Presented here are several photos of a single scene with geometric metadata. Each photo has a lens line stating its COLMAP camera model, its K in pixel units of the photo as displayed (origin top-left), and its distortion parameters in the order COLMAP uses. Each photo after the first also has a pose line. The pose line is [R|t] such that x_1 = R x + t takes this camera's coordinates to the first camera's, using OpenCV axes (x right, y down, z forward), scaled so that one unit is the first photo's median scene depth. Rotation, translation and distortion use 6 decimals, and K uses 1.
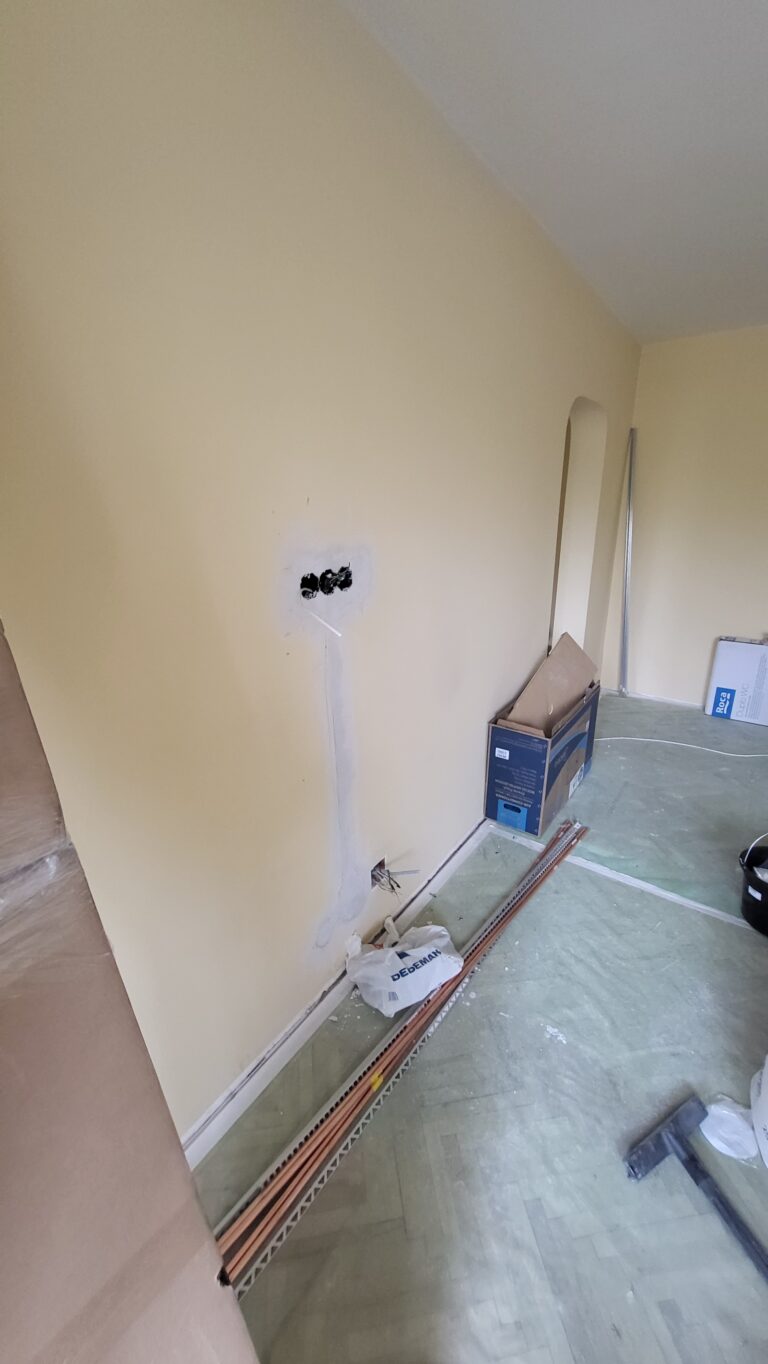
lens RADIAL K [[538.6, 0, 383.5], [0, 538.6, 677.6], [0, 0, 1]] dist [-0.004194, -0.000177]
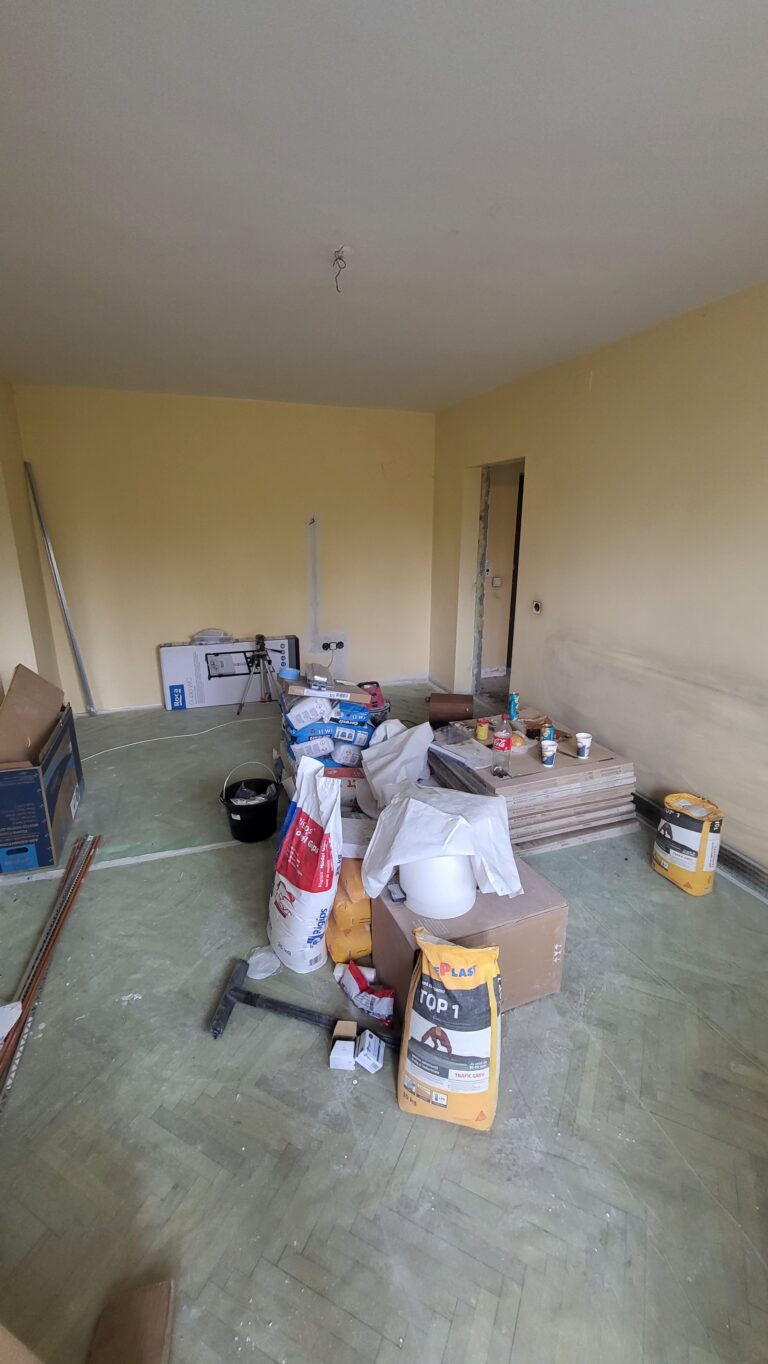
lens RADIAL K [[538.6, 0, 382.5], [0, 538.6, 680.6], [0, 0, 1]] dist [-0.004194, -0.000177]
pose [[0.564901, -0.217929, 0.795860, -0.096443], [0.249059, 0.964542, 0.087336, 0.029469], [-0.786674, 0.148880, 0.599148, -0.142659]]
